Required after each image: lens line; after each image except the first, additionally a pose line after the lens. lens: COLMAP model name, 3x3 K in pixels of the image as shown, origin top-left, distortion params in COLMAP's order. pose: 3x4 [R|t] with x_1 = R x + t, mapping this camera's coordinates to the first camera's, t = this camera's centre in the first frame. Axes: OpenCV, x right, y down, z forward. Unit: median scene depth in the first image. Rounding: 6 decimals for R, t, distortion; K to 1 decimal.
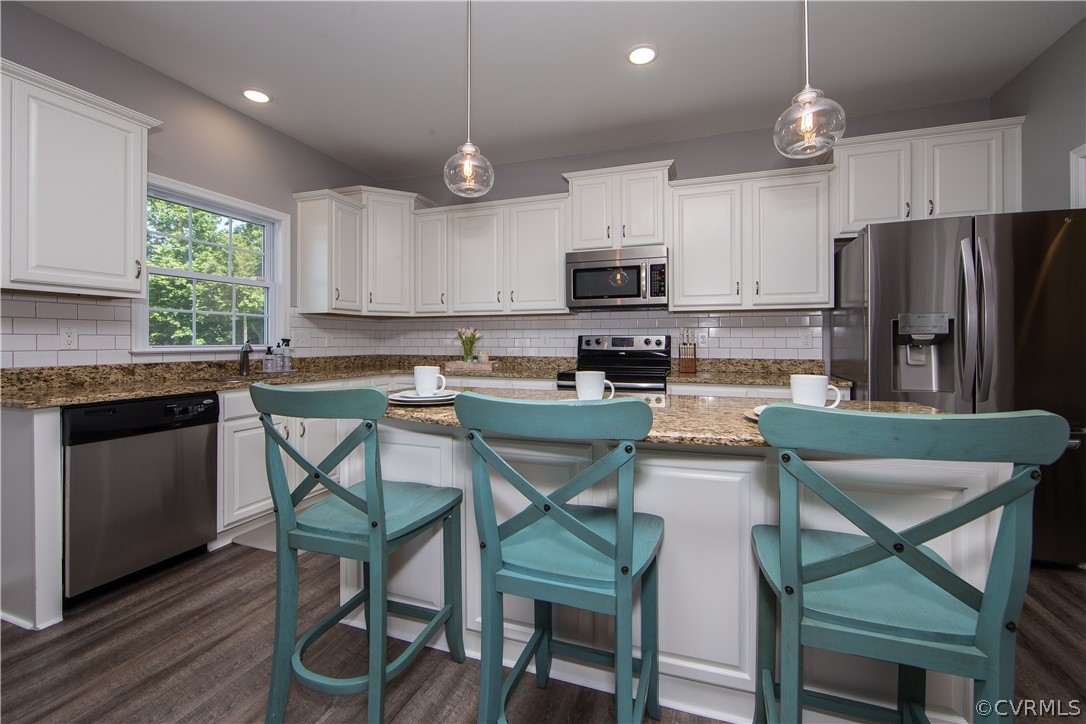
lens RADIAL K [[450.5, 0, 546.6], [0, 450.5, 343.3], [0, 0, 1]] dist [-0.014394, 0.000084]
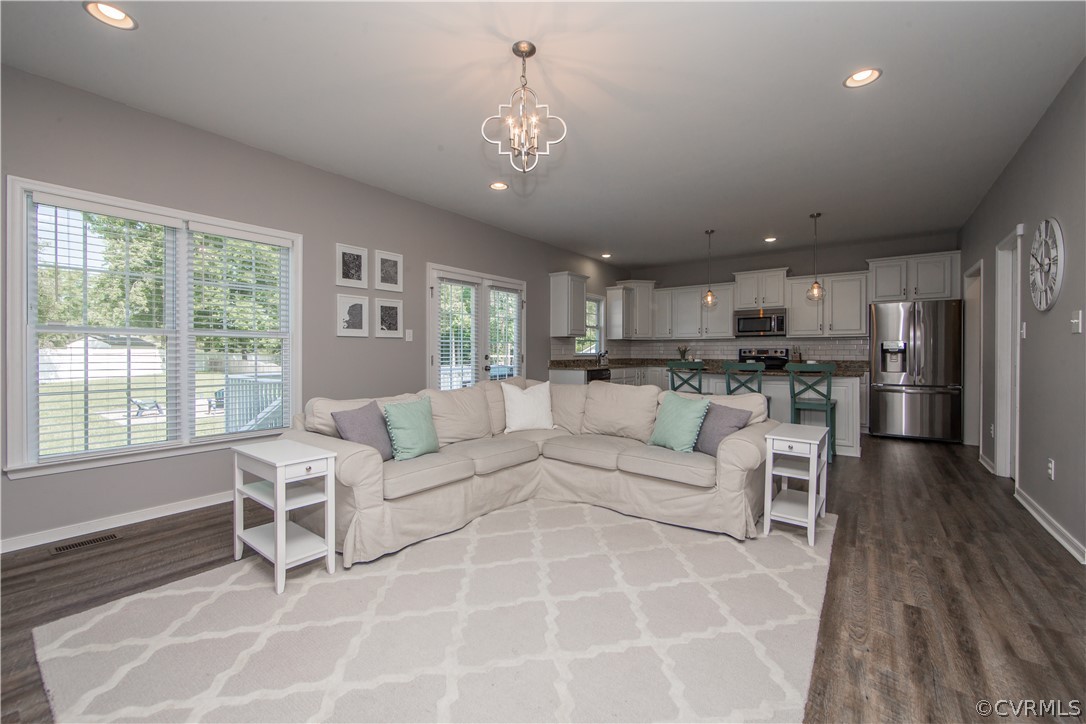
lens RADIAL K [[440.8, 0, 549.9], [0, 440.8, 354.9], [0, 0, 1]] dist [-0.012959, 0.000301]
pose [[0.956615, 0.001567, -0.291351, -0.191157], [-0.000755, 0.999996, 0.002899, 0.005637], [0.291354, -0.002553, 0.956612, -1.300121]]
